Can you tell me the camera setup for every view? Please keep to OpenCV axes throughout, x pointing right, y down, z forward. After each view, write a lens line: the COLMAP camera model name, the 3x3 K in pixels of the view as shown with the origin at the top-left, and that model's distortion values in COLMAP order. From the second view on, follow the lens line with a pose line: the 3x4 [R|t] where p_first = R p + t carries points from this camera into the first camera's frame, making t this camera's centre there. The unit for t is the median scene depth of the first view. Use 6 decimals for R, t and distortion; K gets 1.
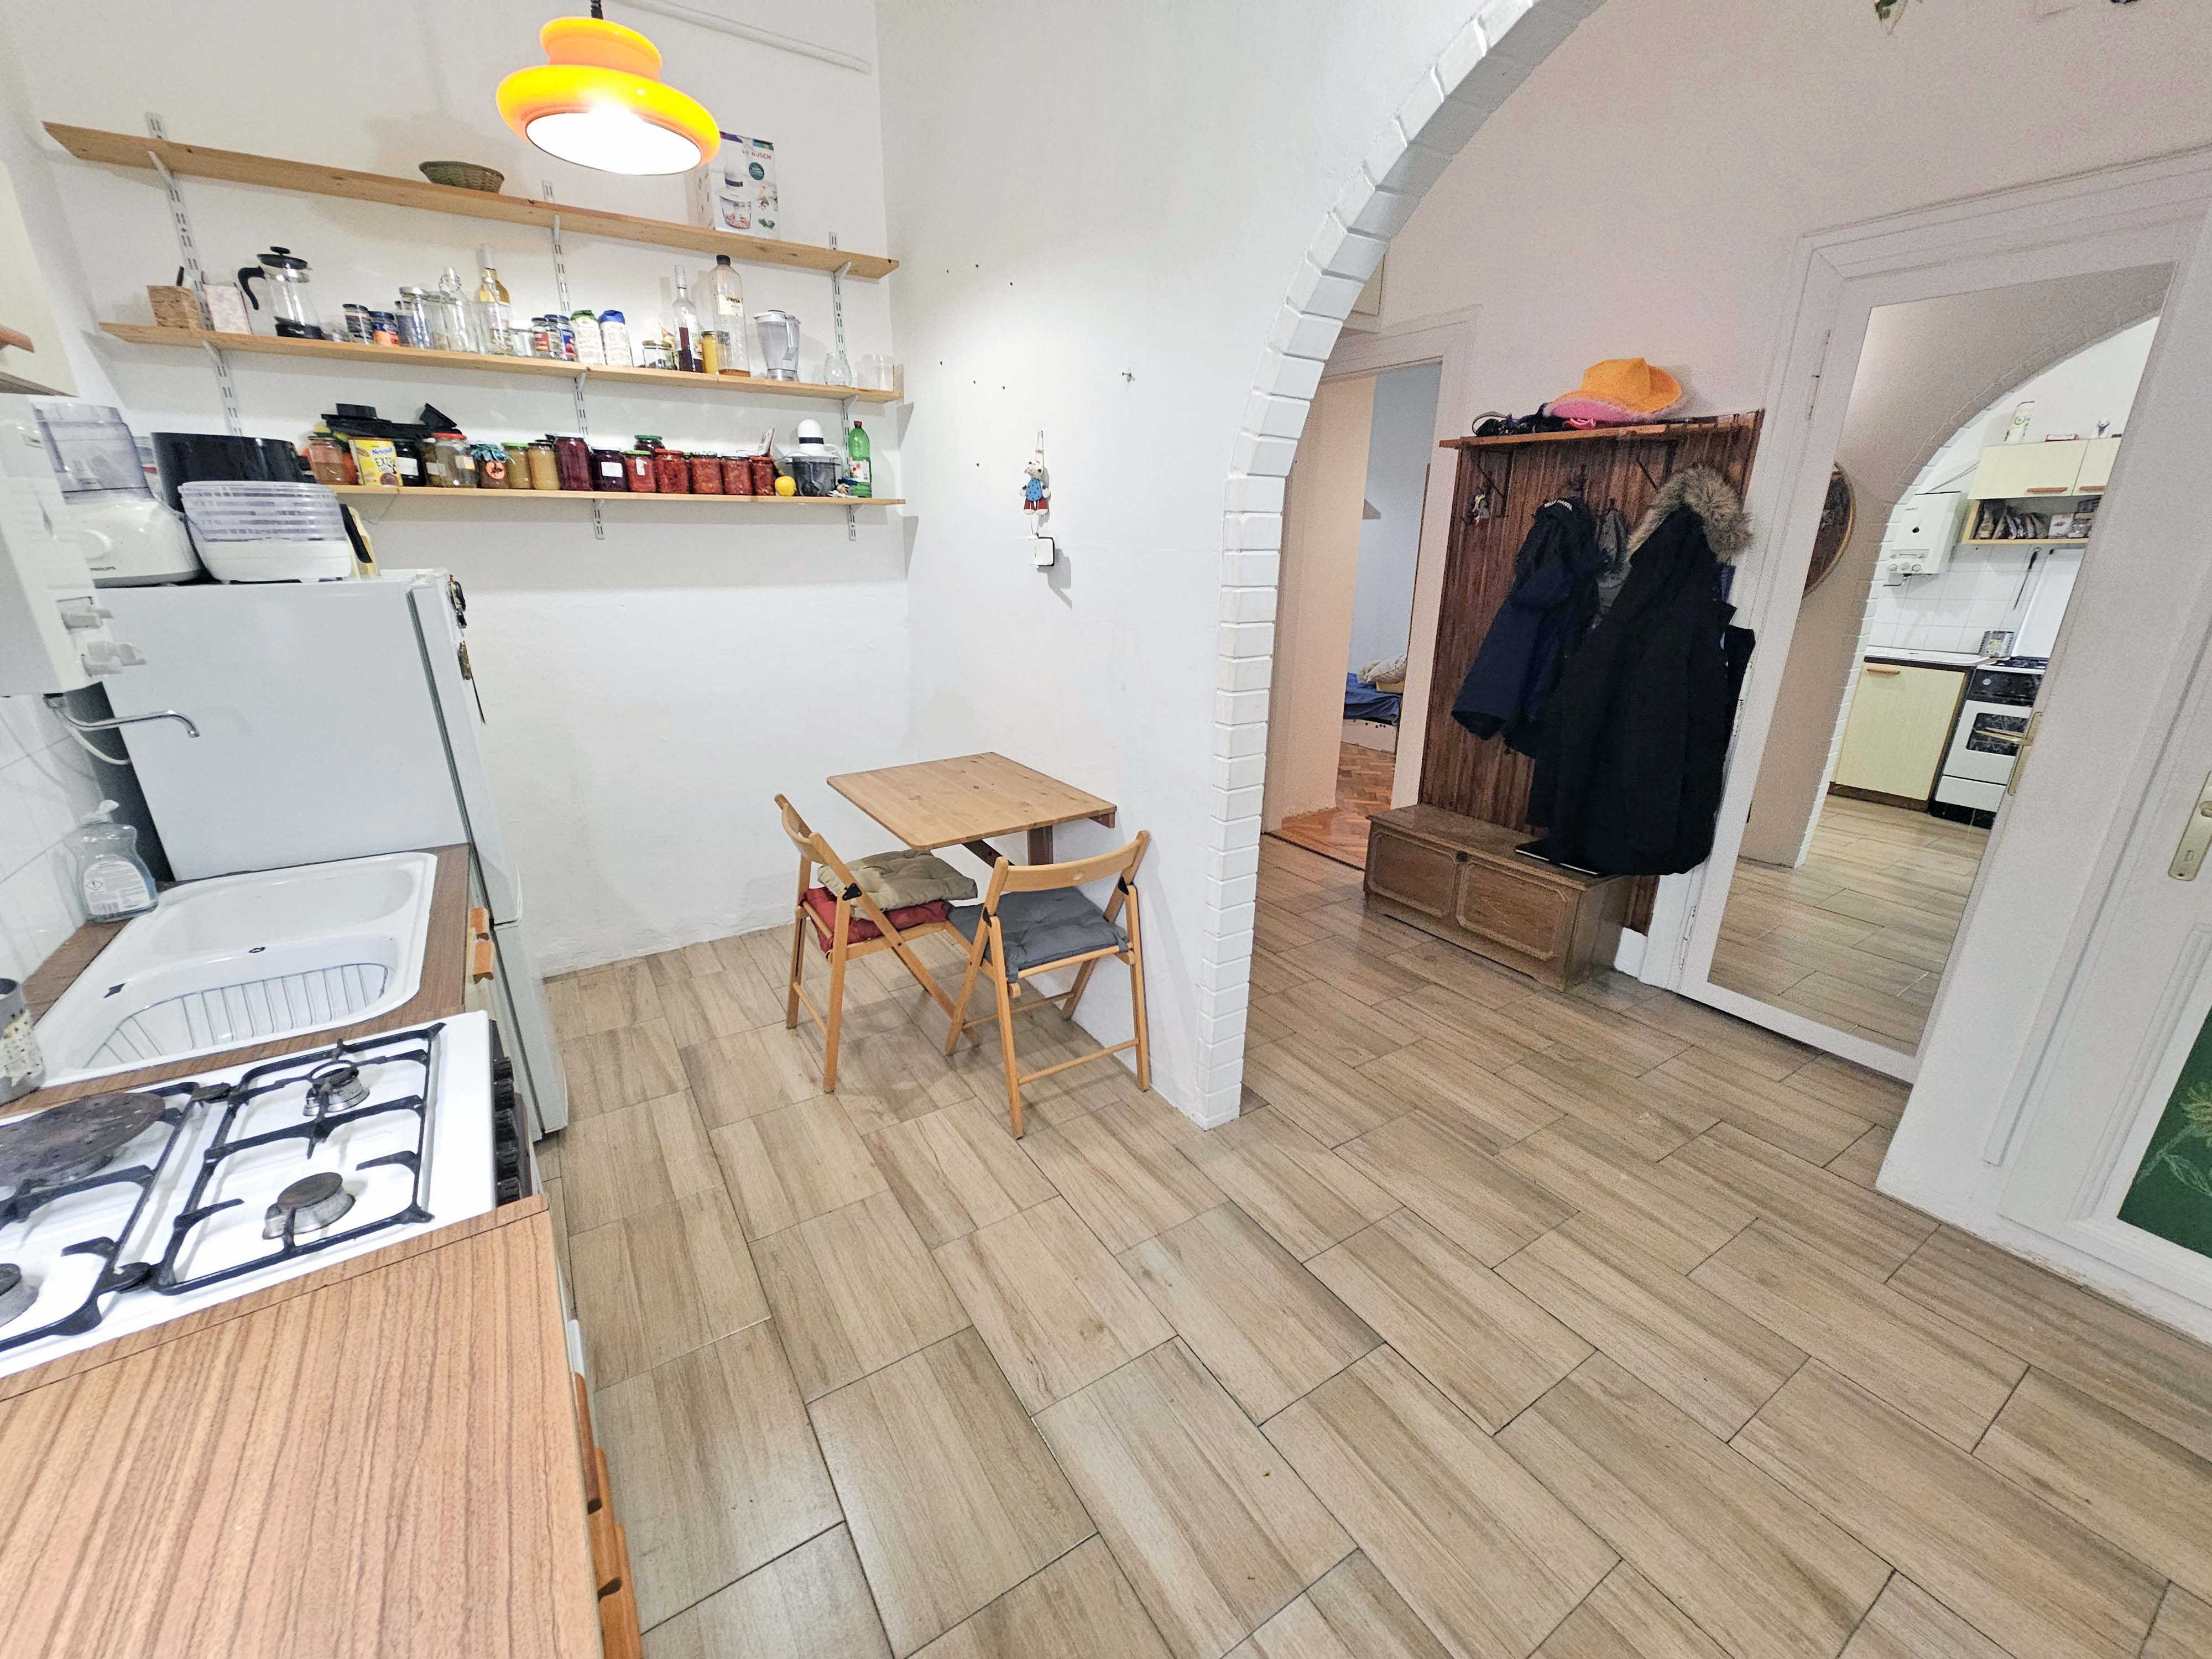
lens RADIAL K [[902.2, 0, 1088.9], [0, 902.2, 840.5], [0, 0, 1]] dist [-0.000412, -0.000479]
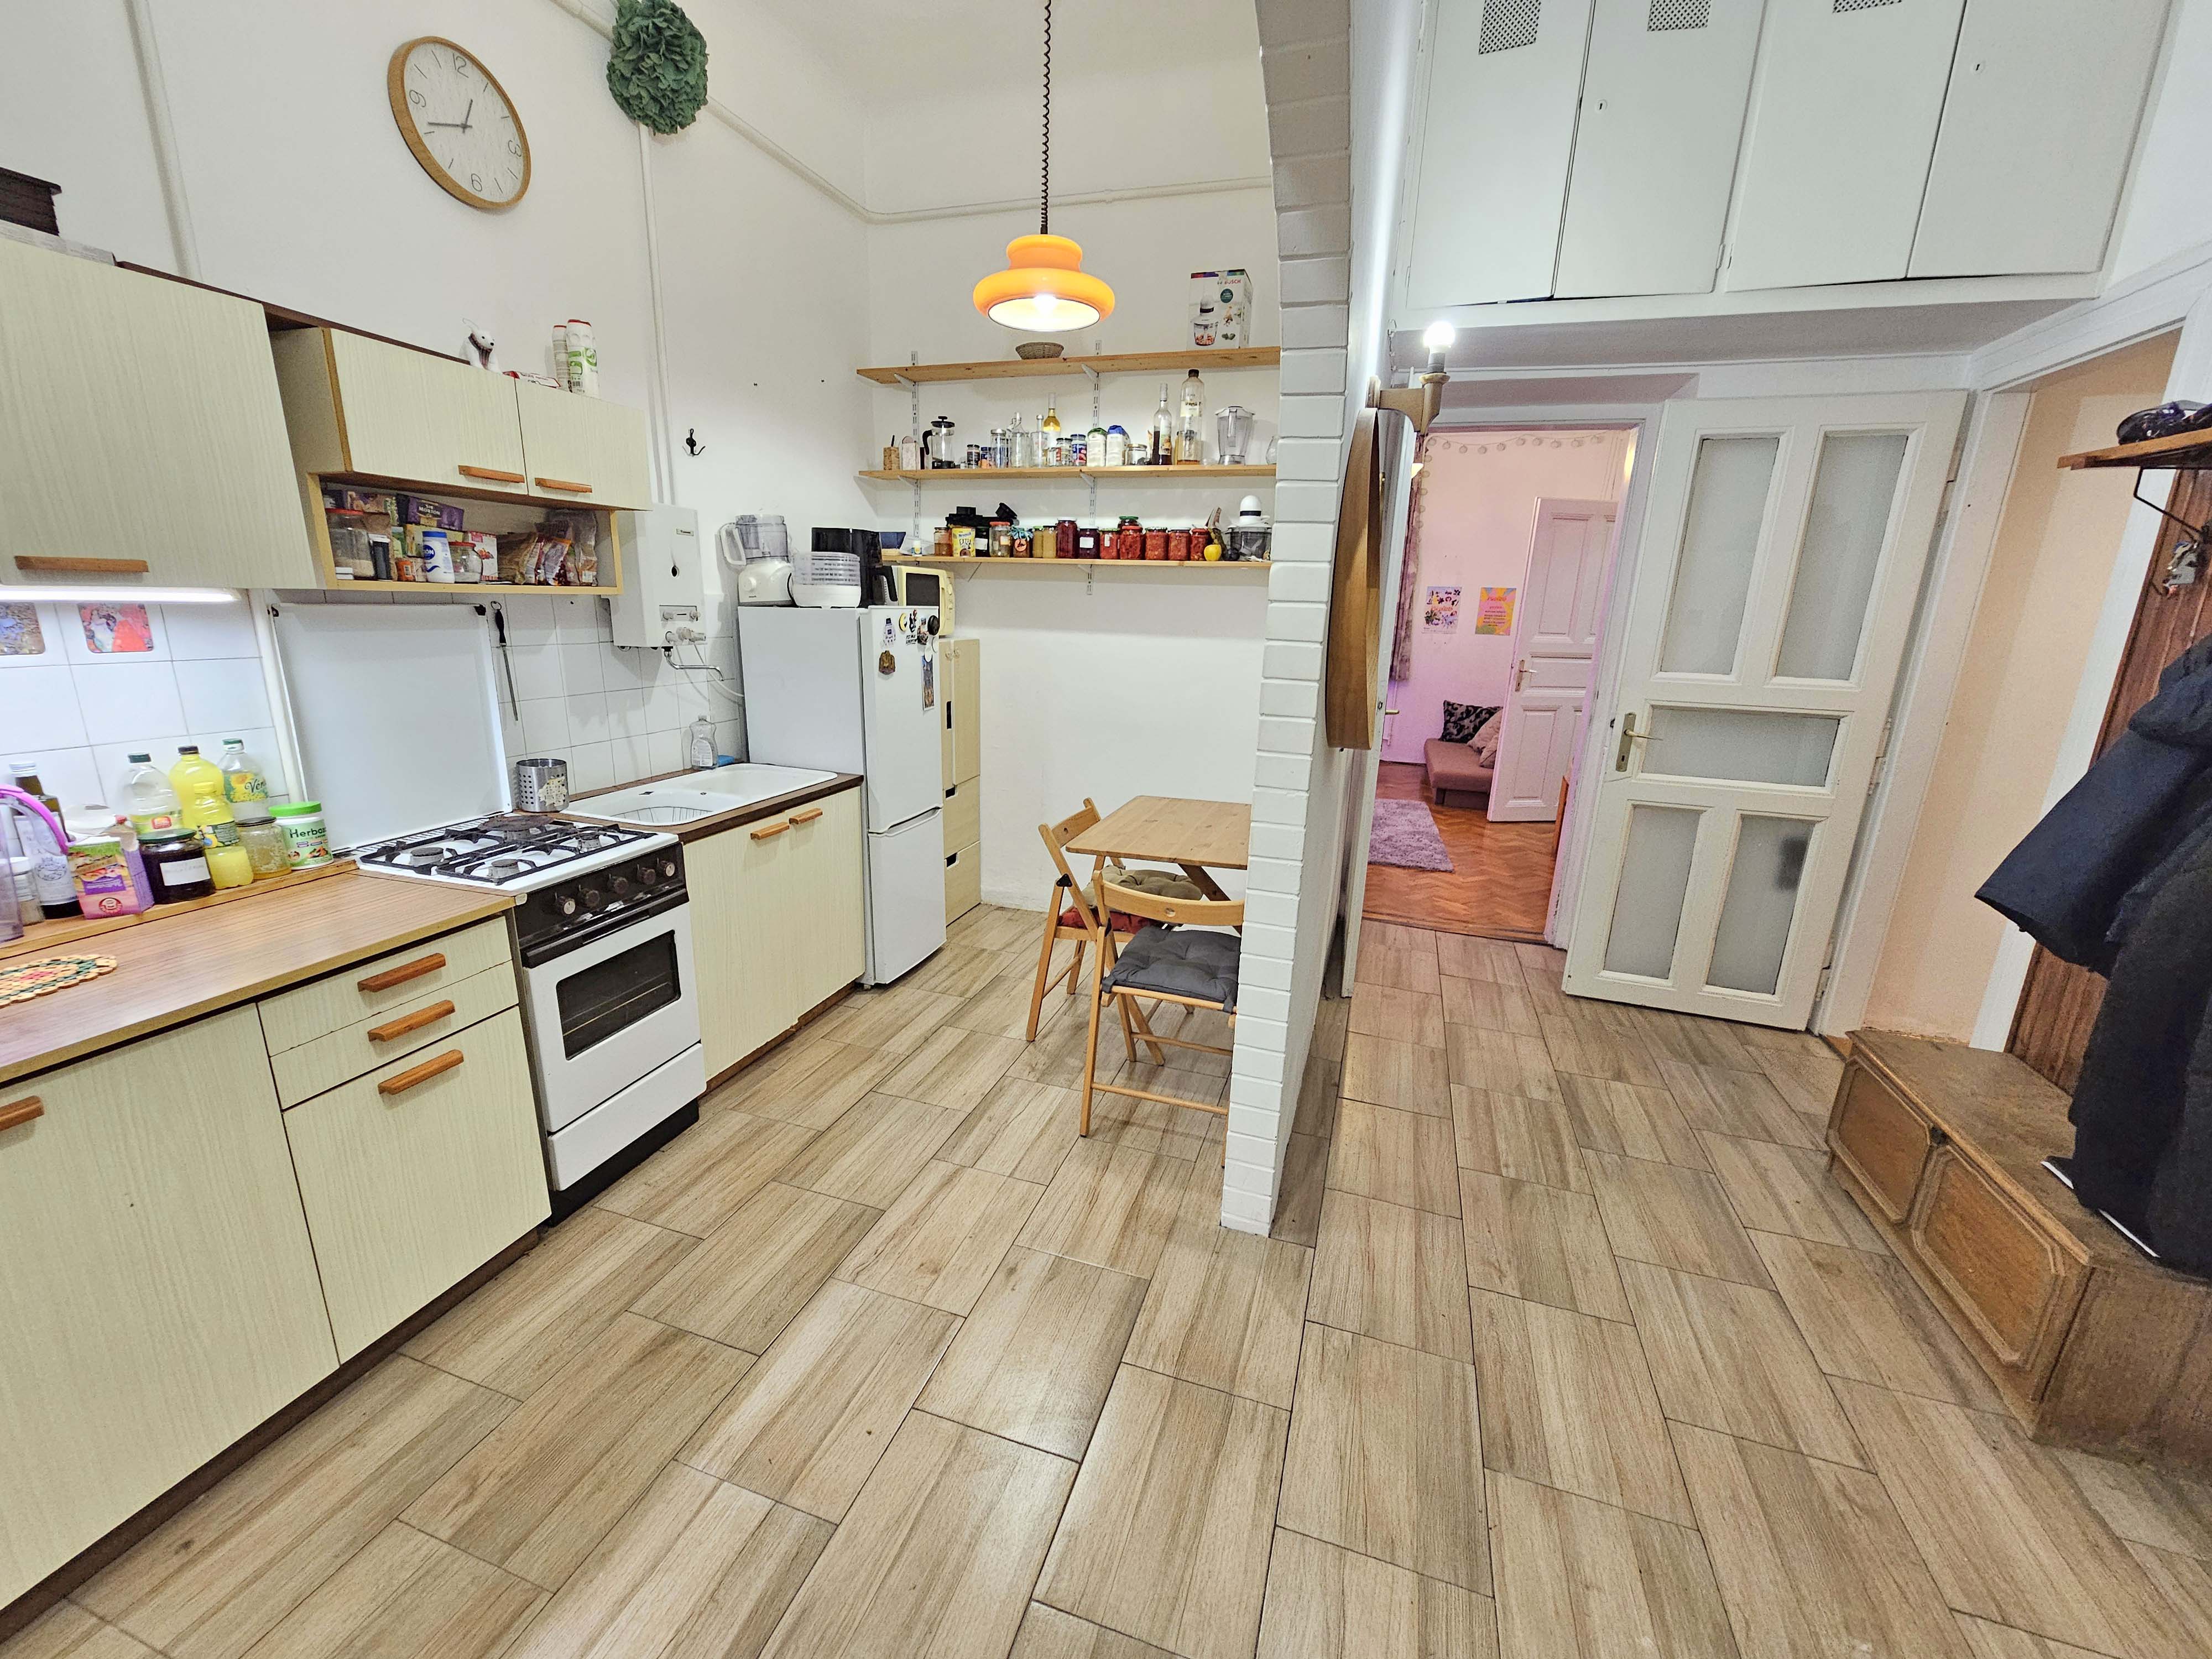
lens RADIAL K [[902.2, 0, 1092.7], [0, 902.2, 839.5], [0, 0, 1]] dist [-0.000412, -0.000479]
pose [[0.631510, 0.214595, -0.745080, 0.610245], [-0.274648, 0.960544, 0.043868, -0.055822], [0.725096, 0.176931, 0.665531, 0.215120]]
